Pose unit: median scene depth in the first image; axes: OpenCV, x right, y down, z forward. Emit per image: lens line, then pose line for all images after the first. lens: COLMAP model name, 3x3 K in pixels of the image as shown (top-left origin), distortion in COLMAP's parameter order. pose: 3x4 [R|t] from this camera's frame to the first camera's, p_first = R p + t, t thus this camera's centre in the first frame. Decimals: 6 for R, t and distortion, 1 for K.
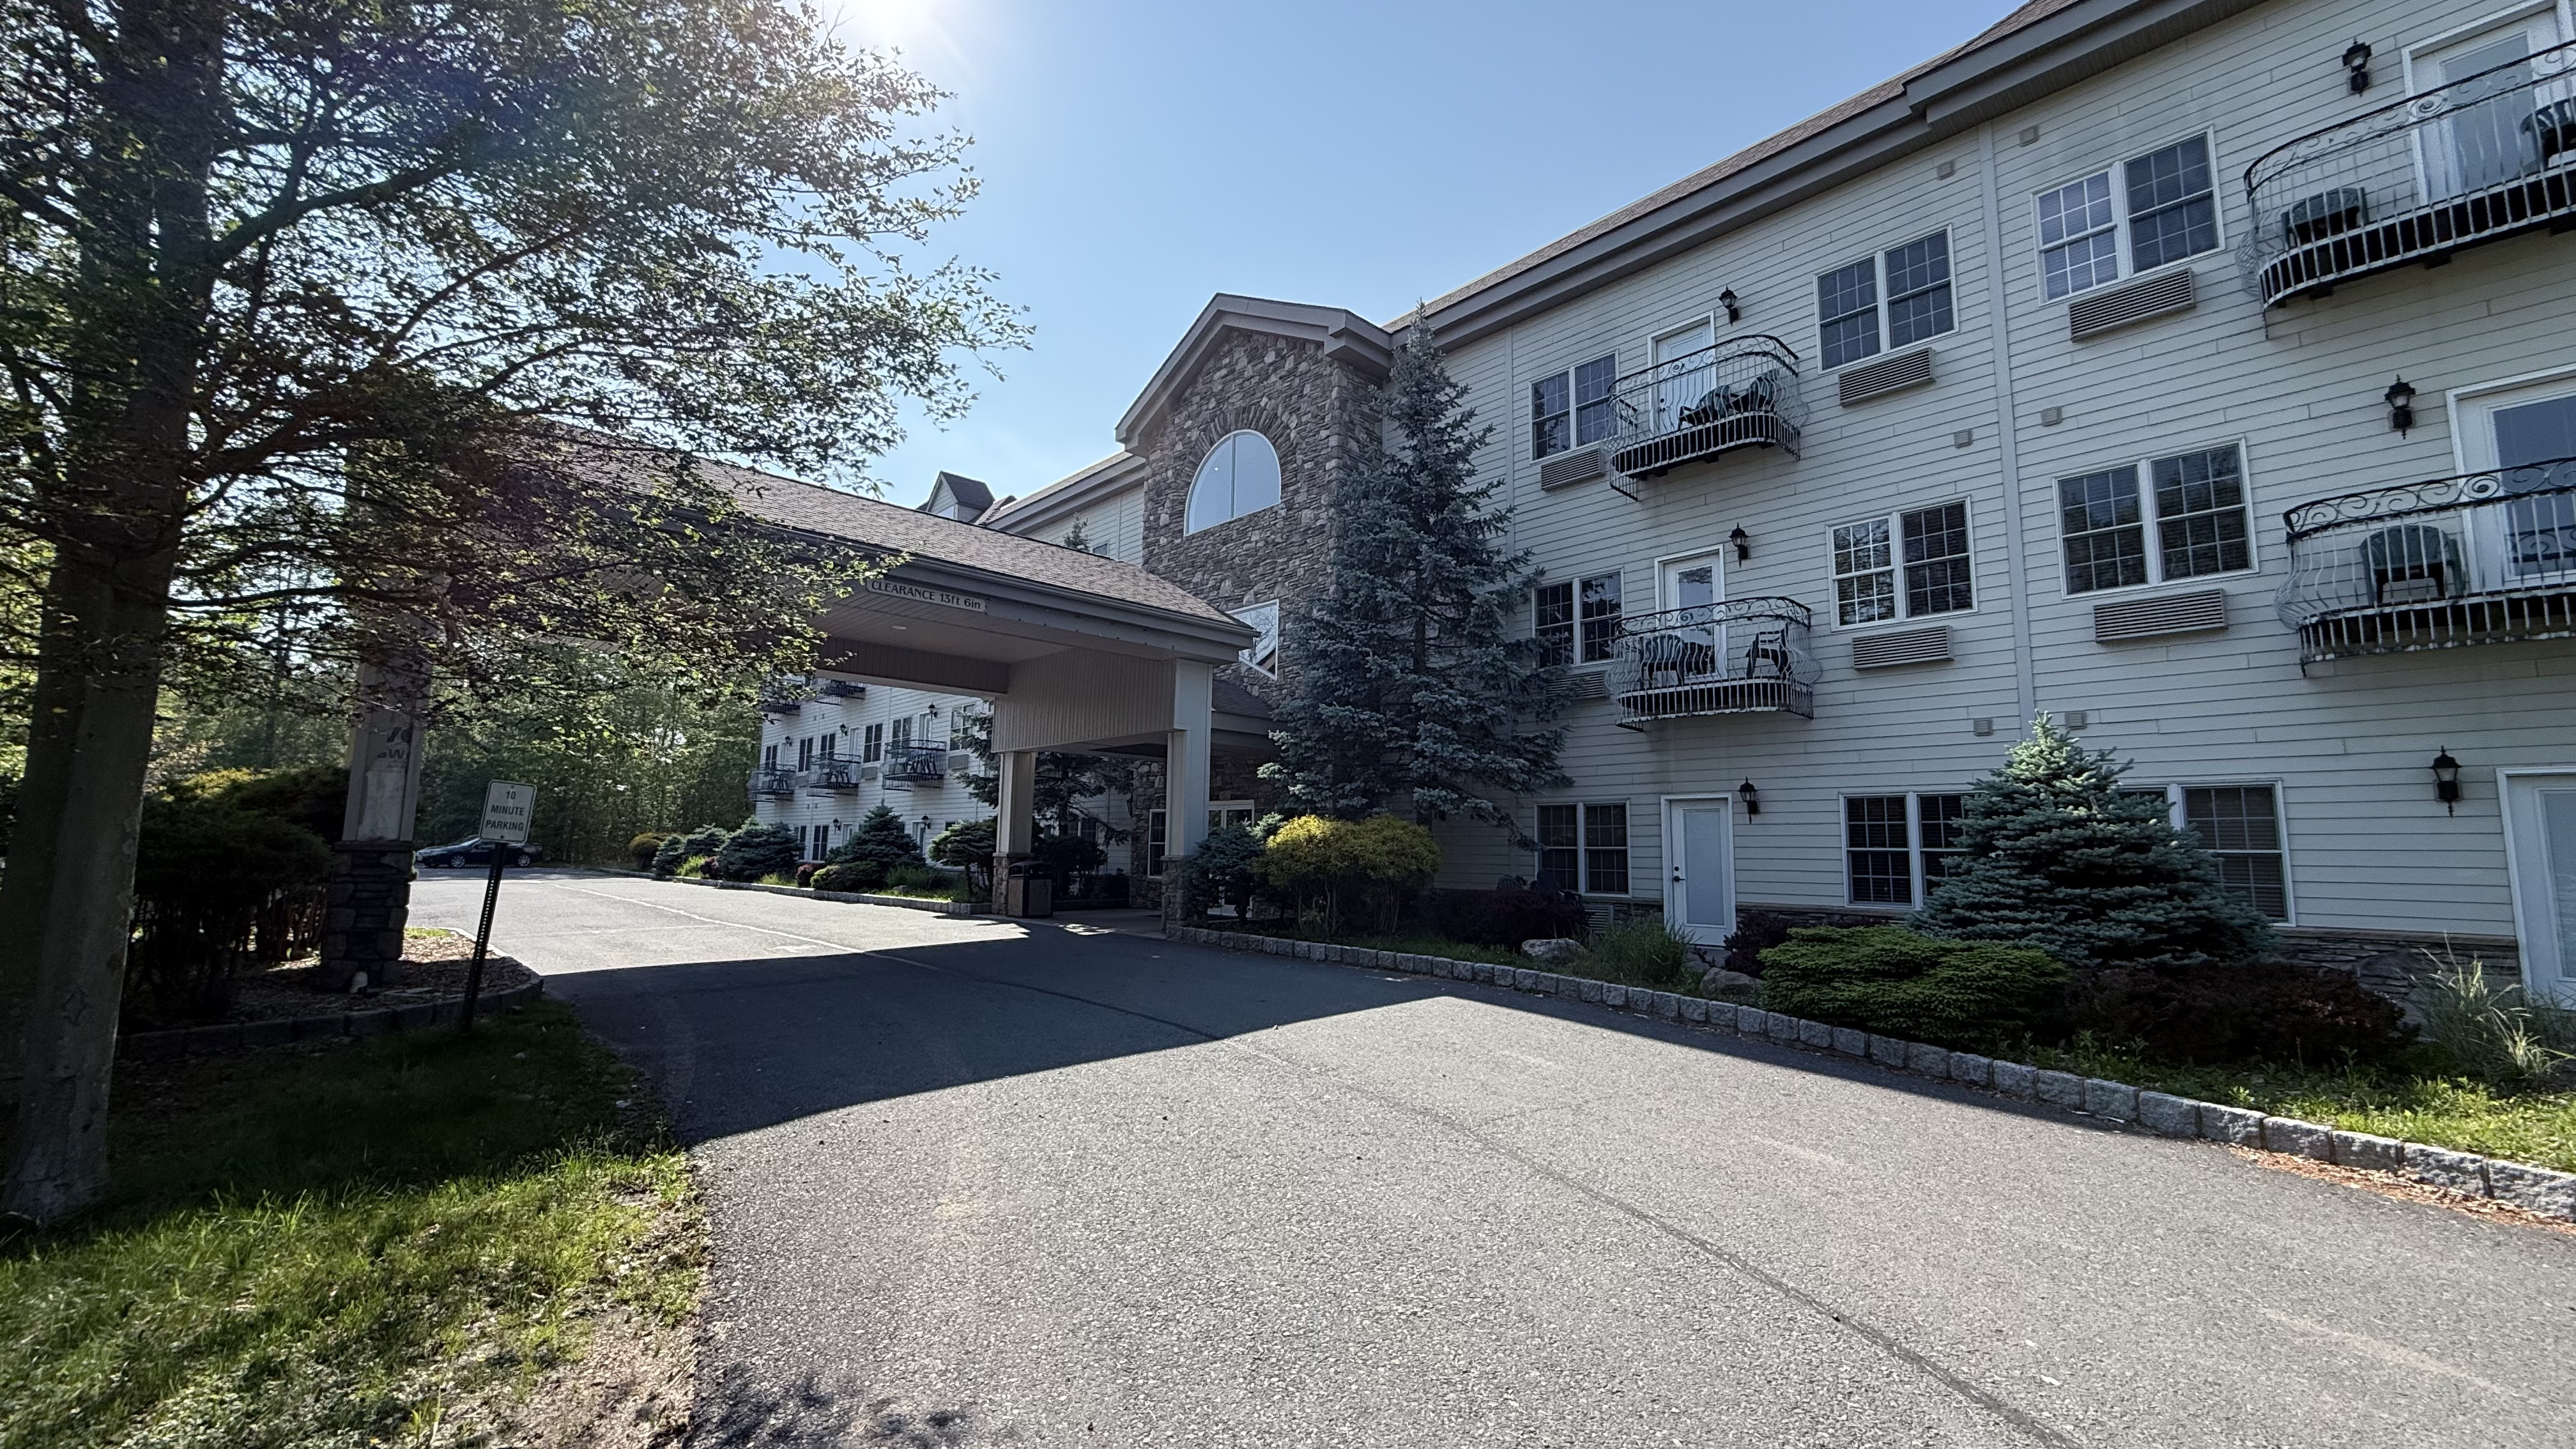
lens RADIAL K [[1026.3, 0, 1275.5], [0, 1026.3, 725.8], [0, 0, 1]] dist [0.001723, -0.000566]
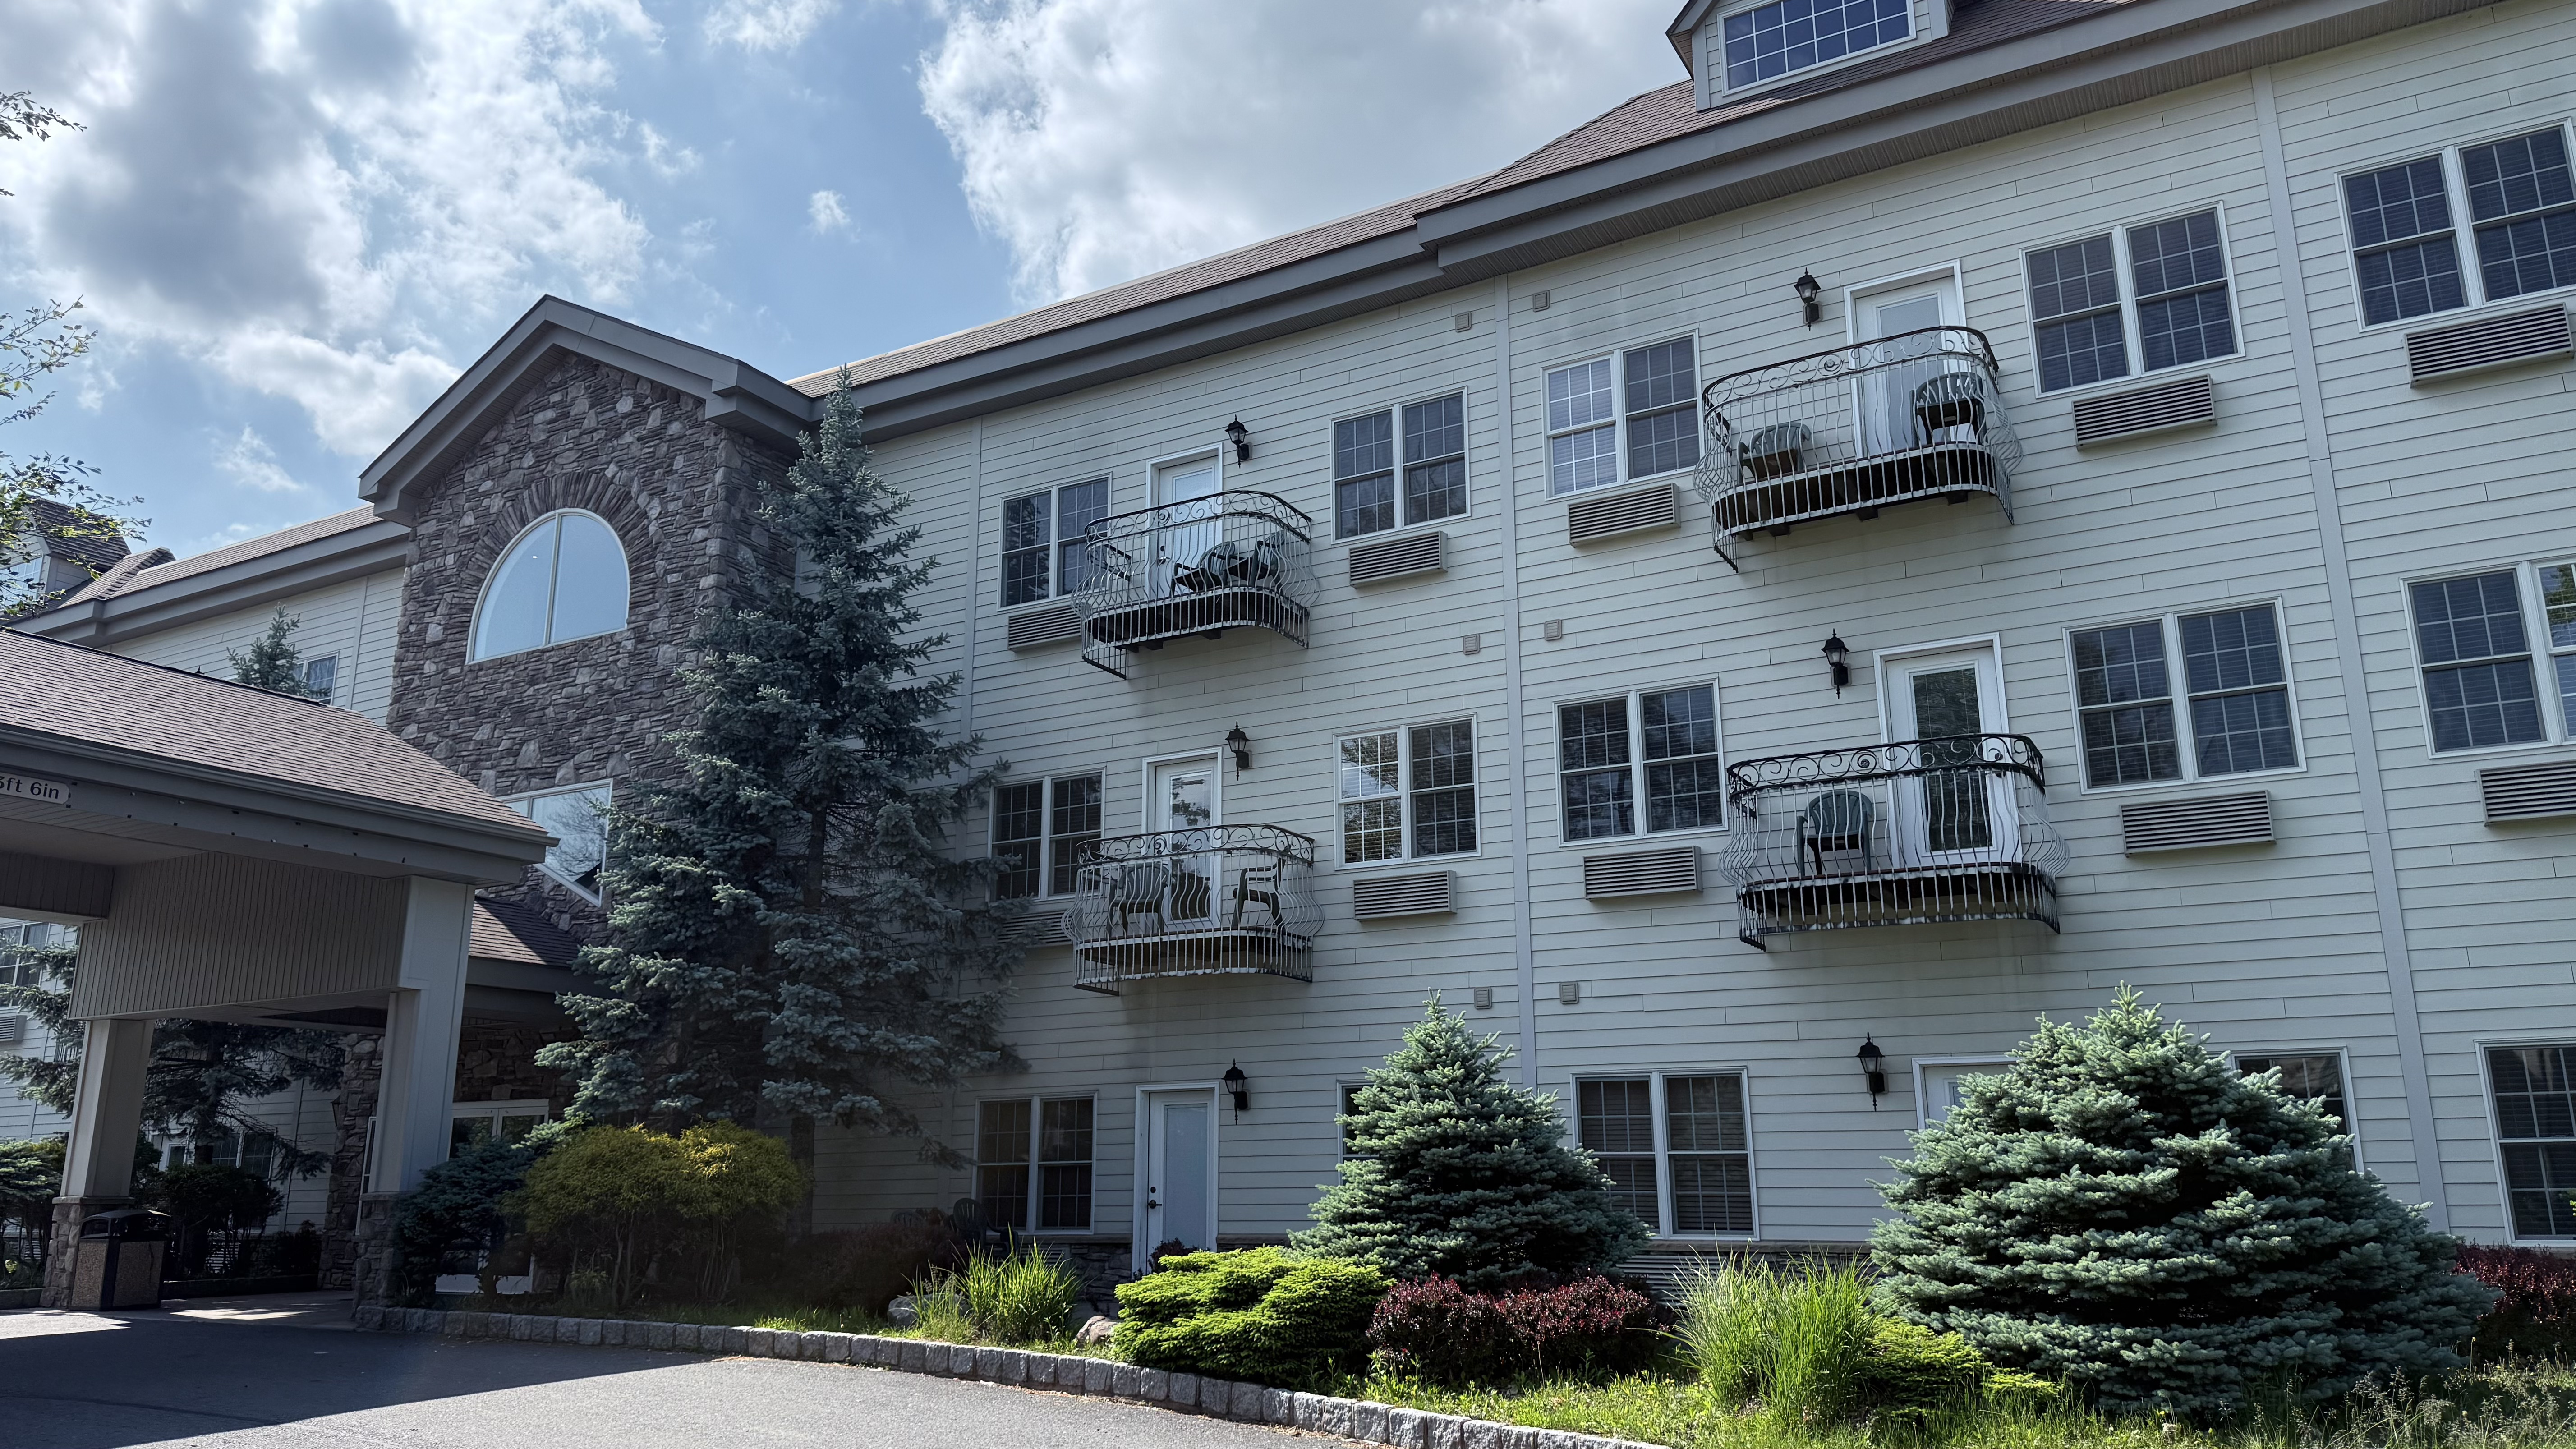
lens RADIAL K [[1805.8, 0, 1313.4], [0, 1805.8, 732.3], [0, 0, 1]] dist [0.079765, -0.109260]
pose [[0.951928, 0.051471, 0.301967, 0.106229], [-0.014906, 0.992398, -0.122167, -0.028105], [-0.305959, 0.111793, 0.945458, -0.304611]]
